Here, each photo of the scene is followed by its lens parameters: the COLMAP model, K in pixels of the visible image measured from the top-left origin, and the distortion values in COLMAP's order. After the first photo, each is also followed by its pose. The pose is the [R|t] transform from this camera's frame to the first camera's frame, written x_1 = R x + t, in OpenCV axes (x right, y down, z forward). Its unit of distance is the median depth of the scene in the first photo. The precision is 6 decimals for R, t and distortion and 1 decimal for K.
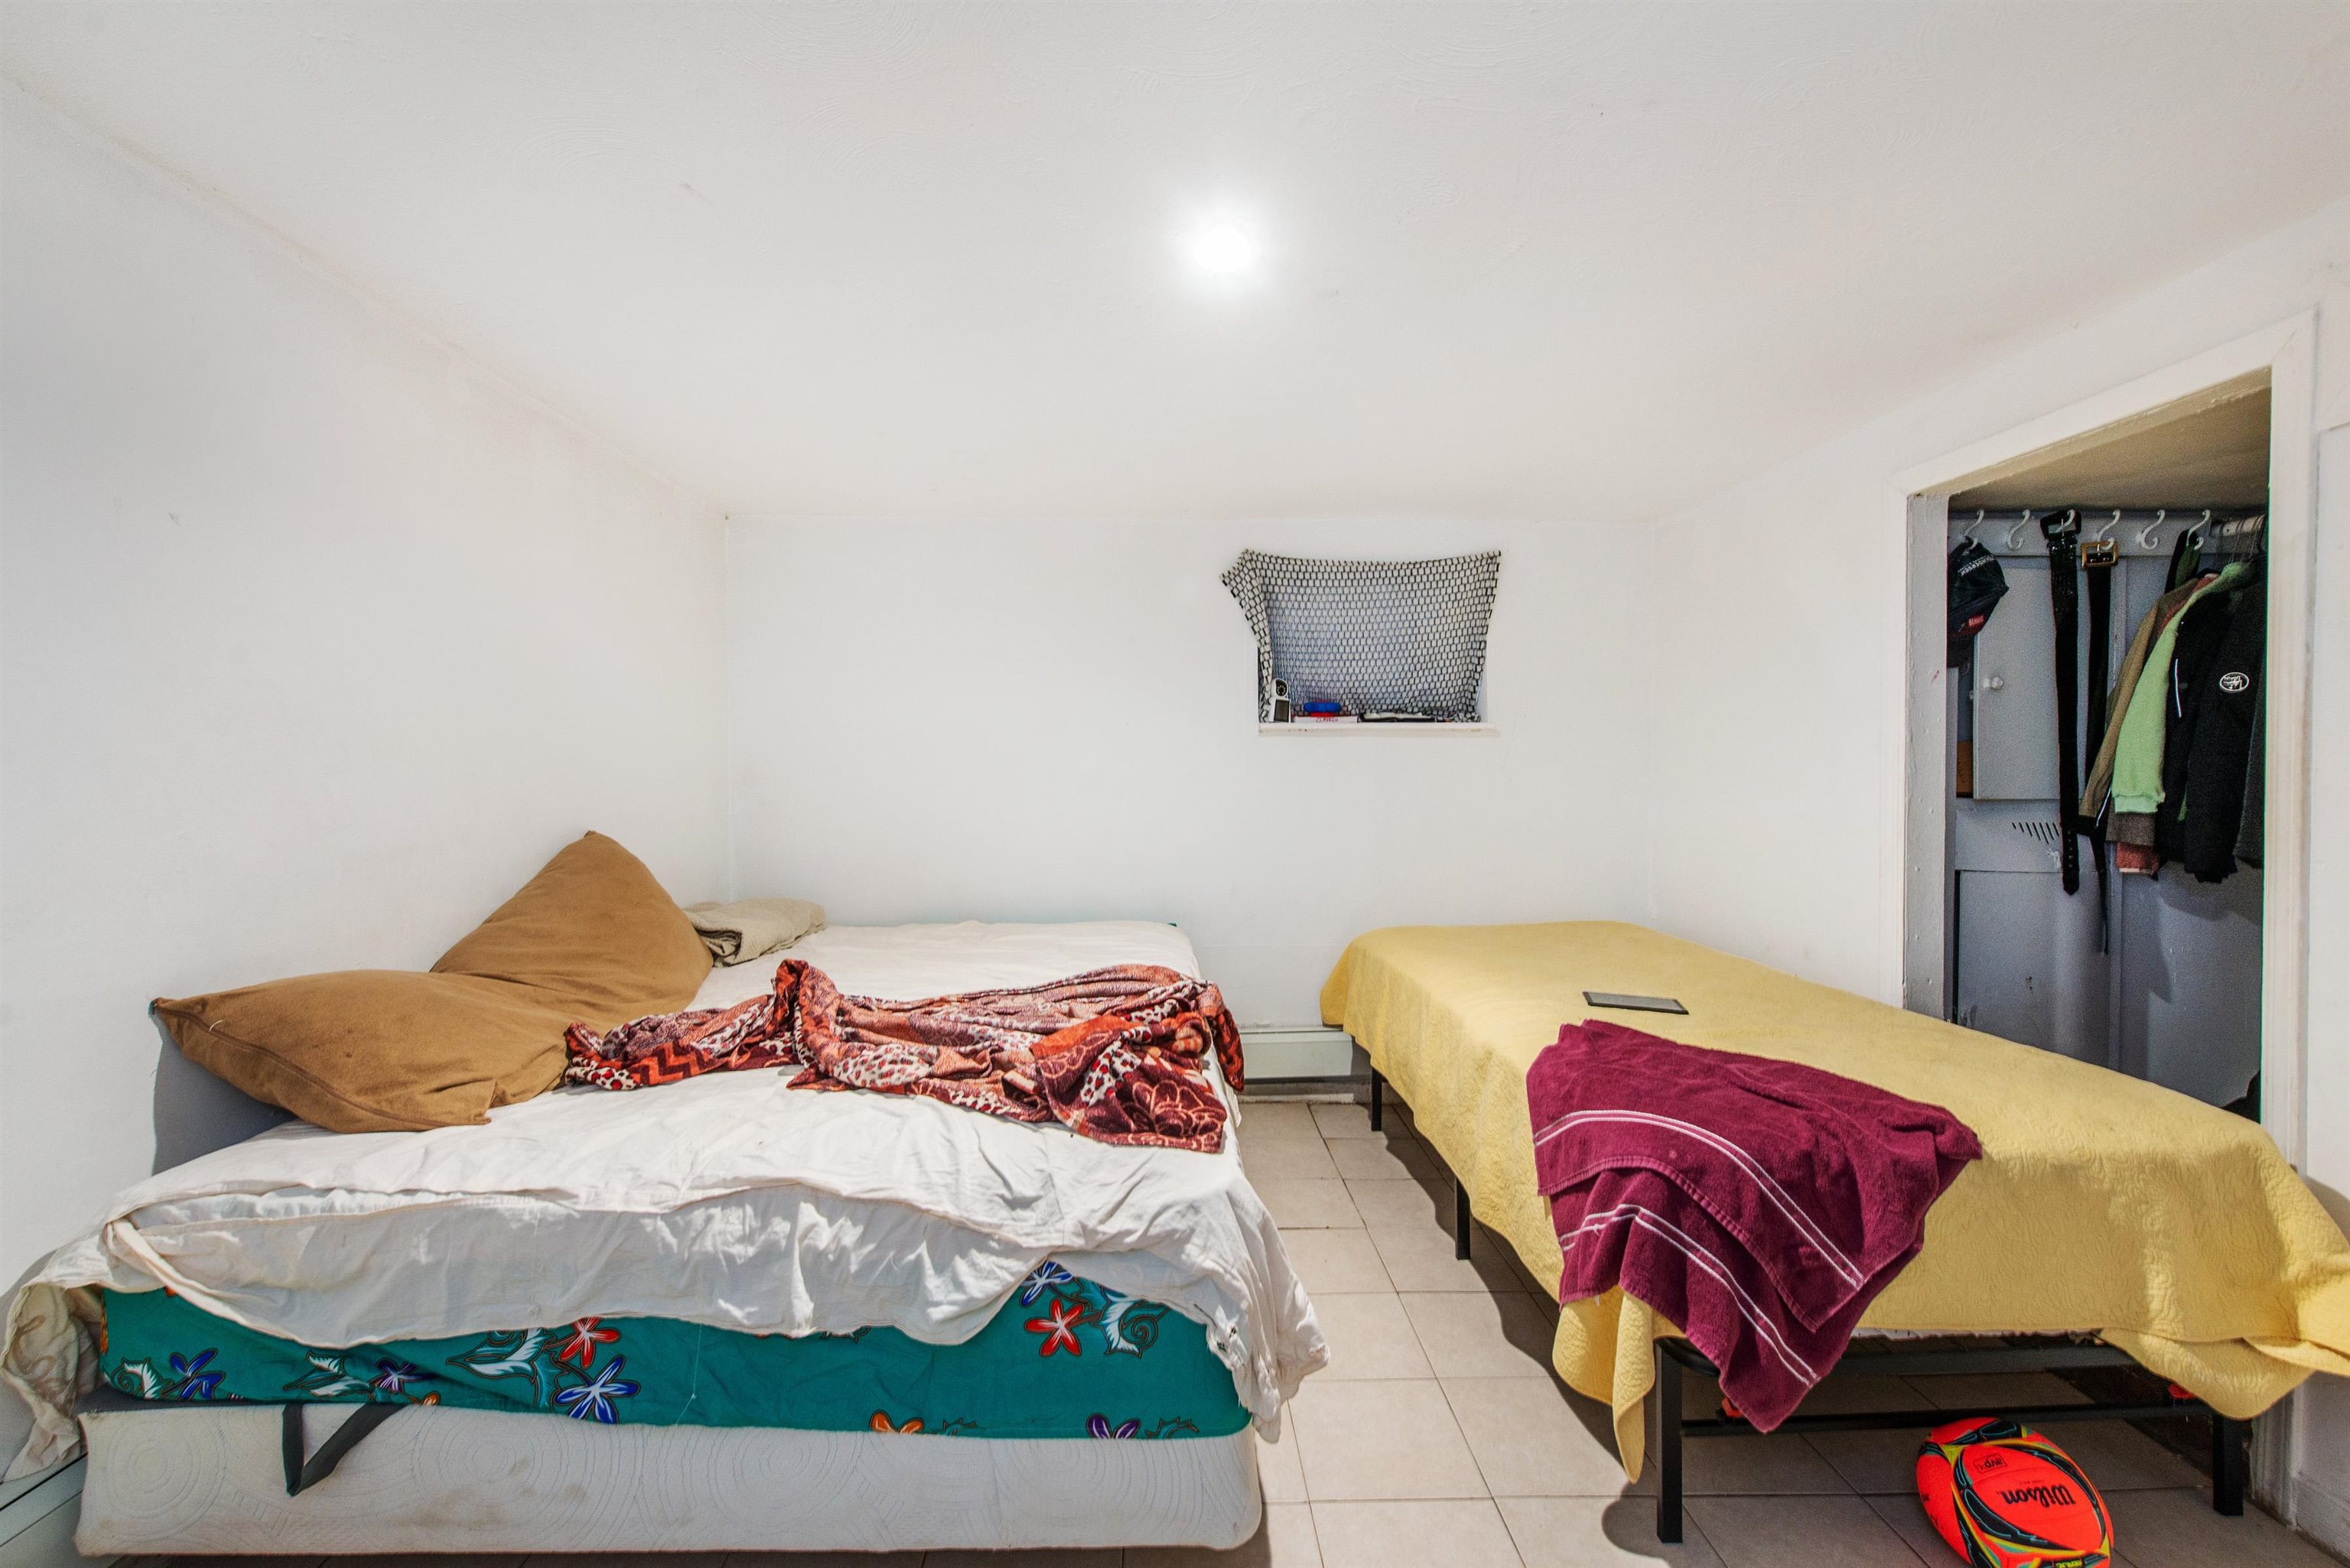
lens RADIAL K [[925.6, 0, 1166.5], [0, 925.6, 794.5], [0, 0, 1]] dist [0.007845, -0.004657]
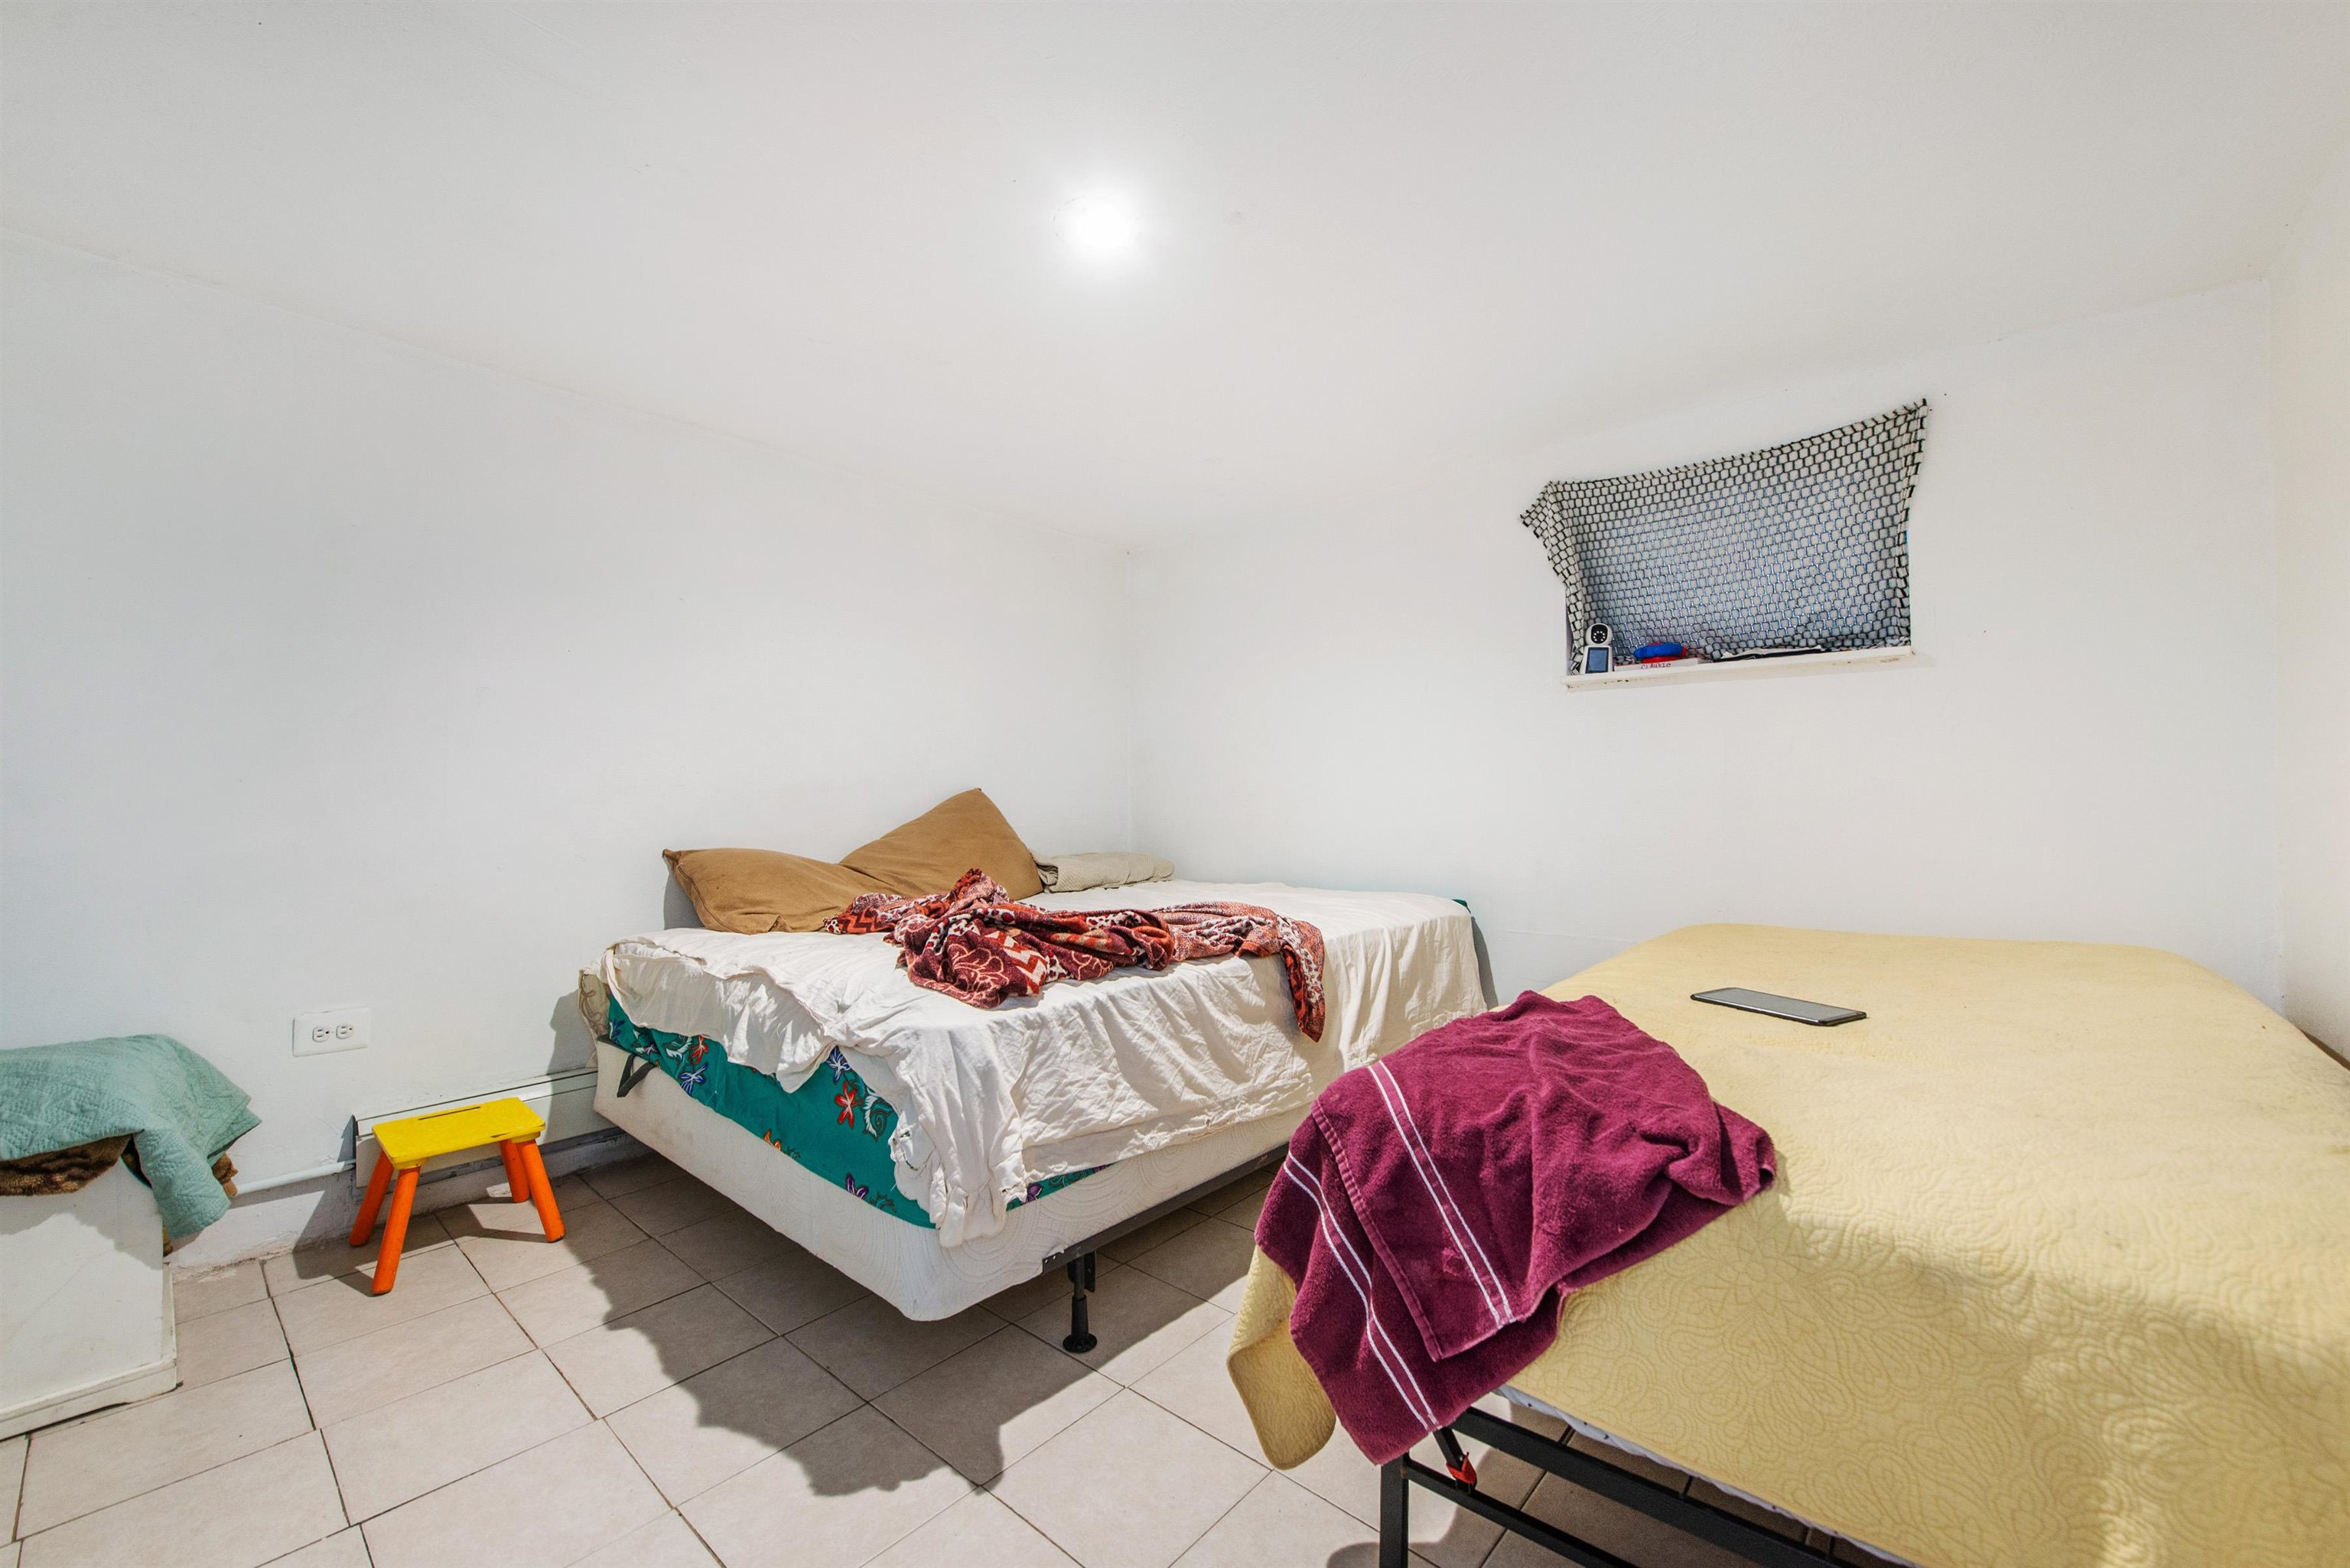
lens RADIAL K [[912.6, 0, 1164.0], [0, 912.6, 790.2], [0, 0, 1]] dist [0.006493, -0.003081]
pose [[0.746018, -0.006974, -0.665889, 0.990750], [-0.010370, 0.999702, -0.022088, 0.133927], [0.665844, 0.023384, 0.745724, 0.284481]]
